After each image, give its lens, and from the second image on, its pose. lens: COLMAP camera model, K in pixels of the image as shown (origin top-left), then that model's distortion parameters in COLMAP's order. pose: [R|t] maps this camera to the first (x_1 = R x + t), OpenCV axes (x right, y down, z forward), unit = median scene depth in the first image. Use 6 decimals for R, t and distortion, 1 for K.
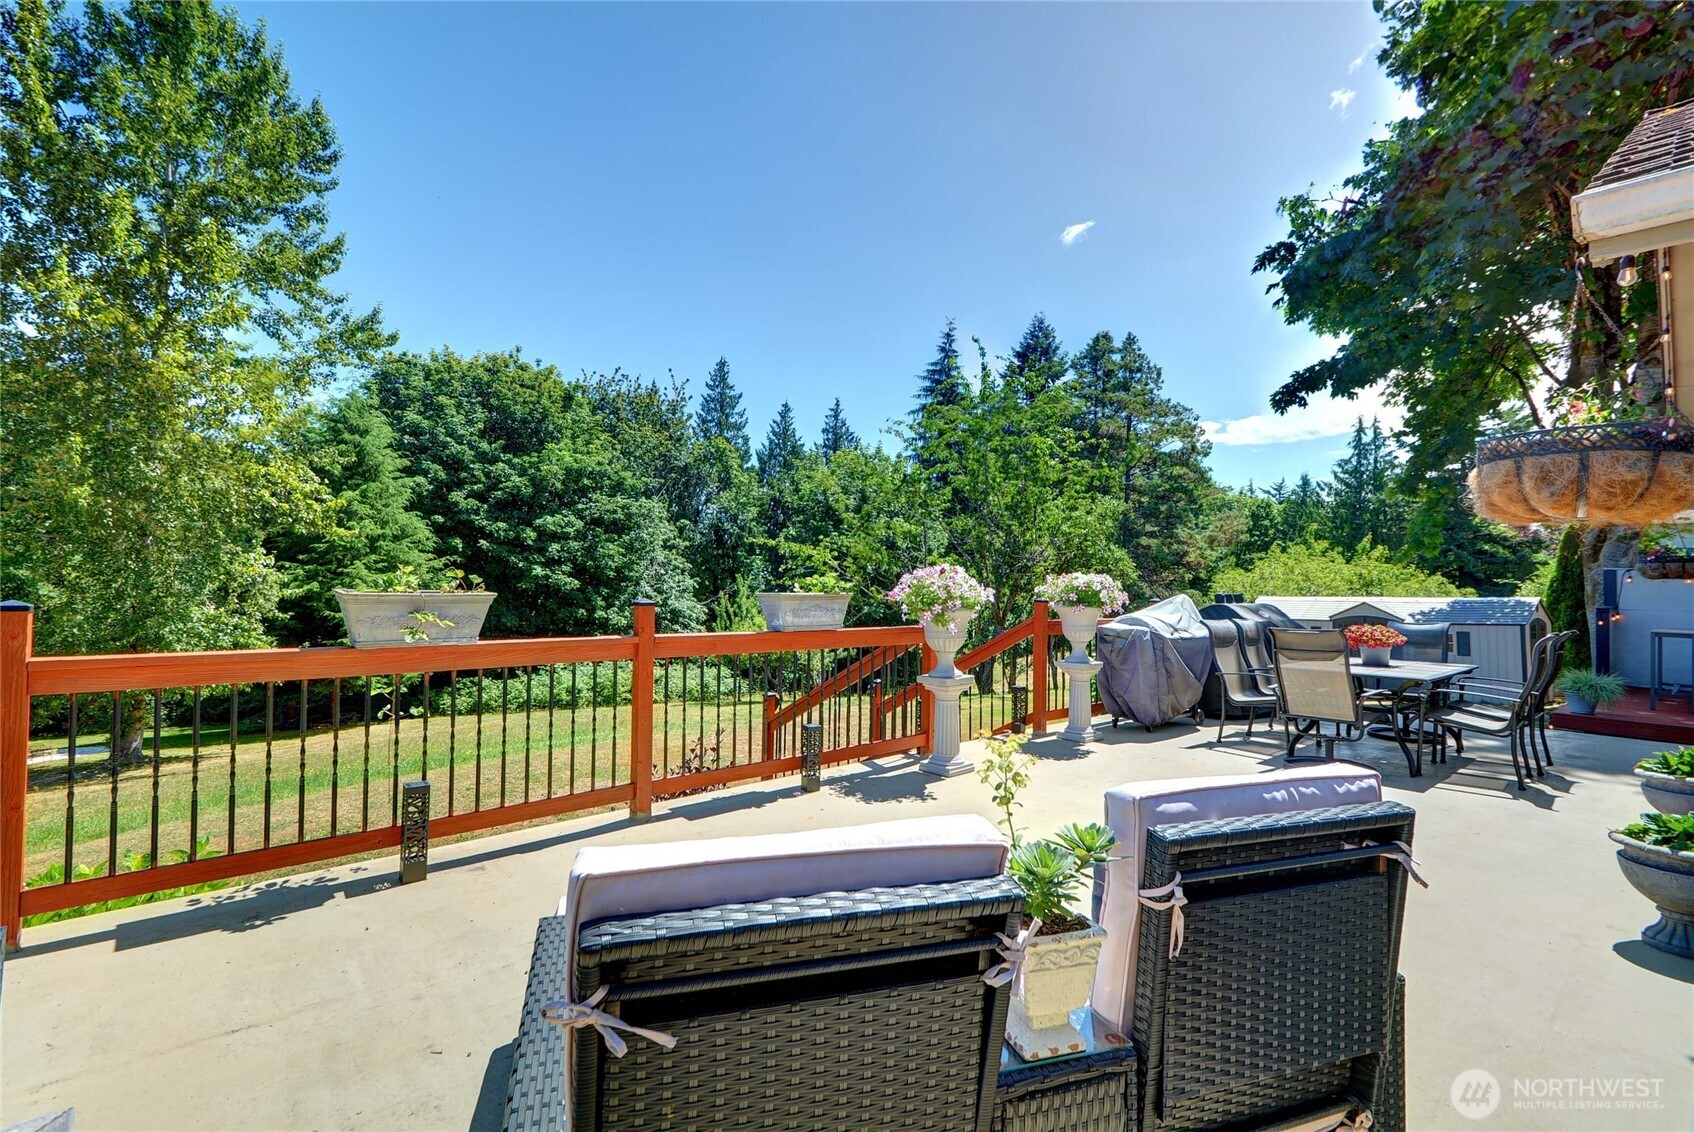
lens RADIAL K [[756.2, 0, 838.7], [0, 756.2, 558.8], [0, 0, 1]] dist [0.020369, -0.000166]
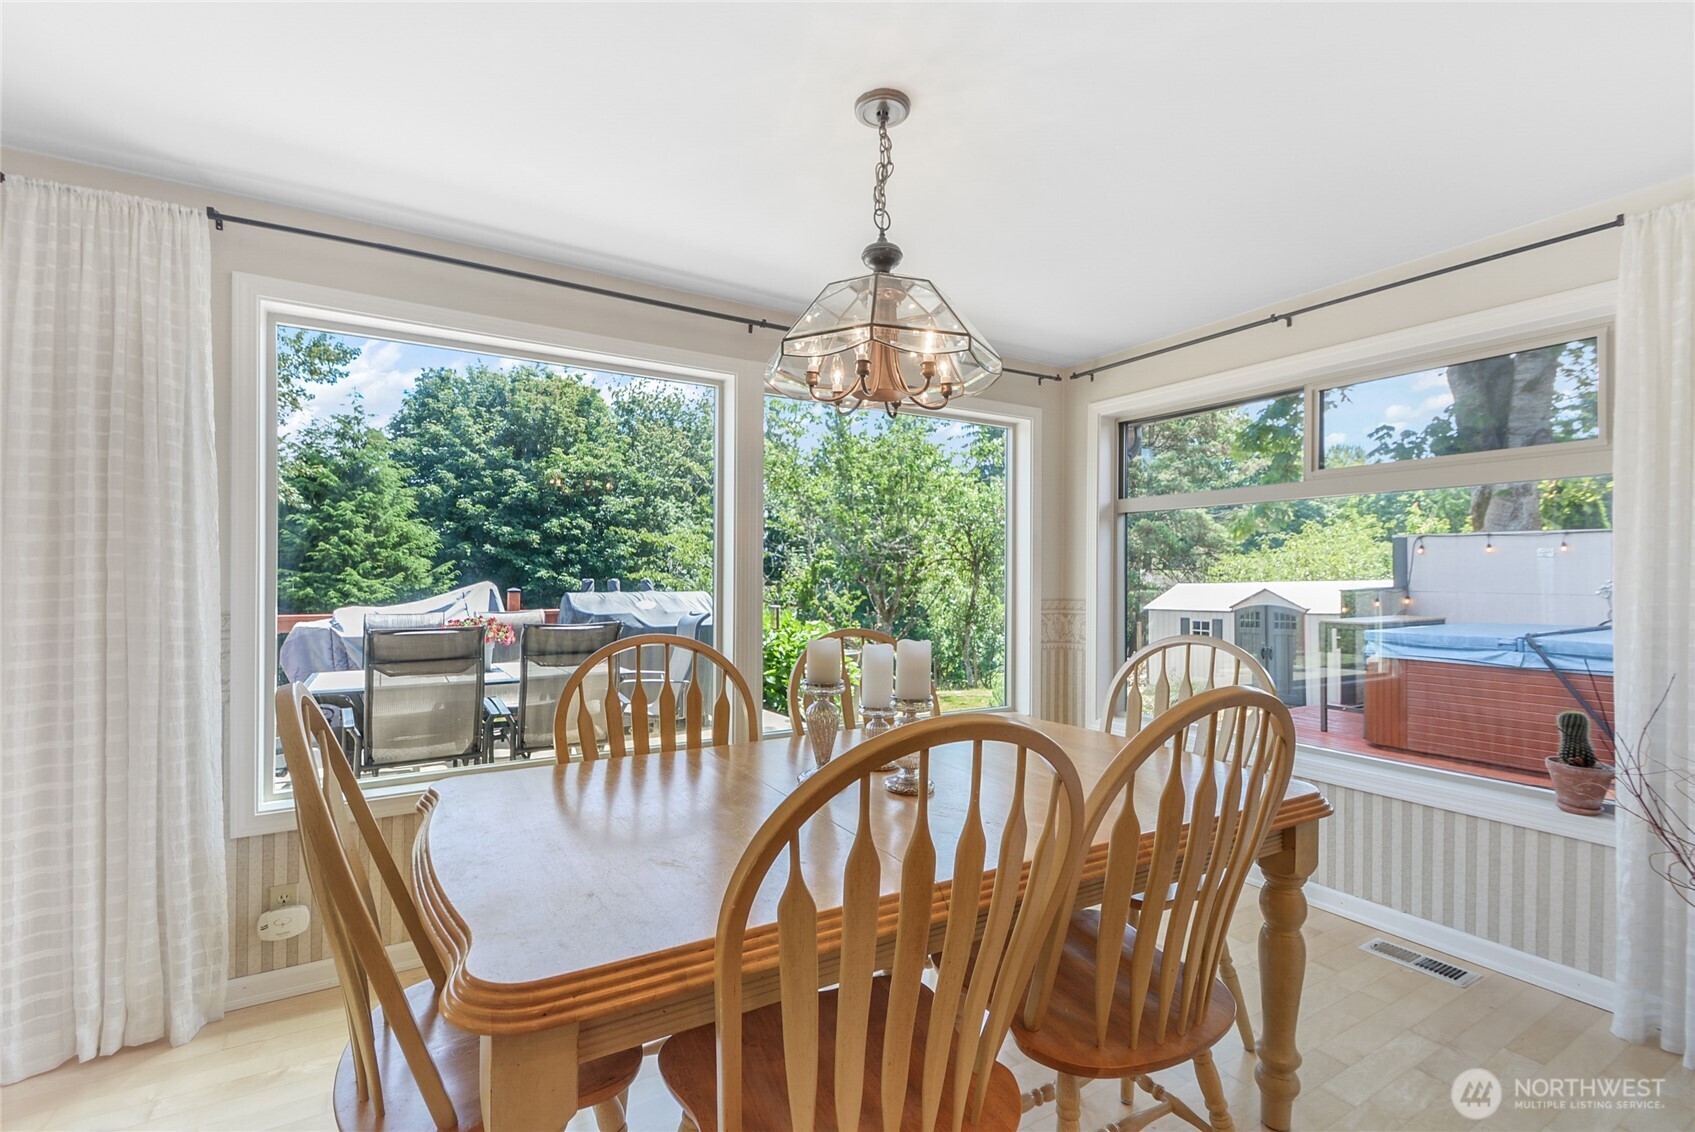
lens RADIAL K [[756.7, 0, 839.2], [0, 756.7, 558.8], [0, 0, 1]] dist [0.020369, -0.000166]
pose [[0.986334, -0.025900, -0.162708, 0.163130], [0.026573, 0.999645, 0.001966, 0.005342], [0.162600, -0.006262, 0.986672, 0.057640]]
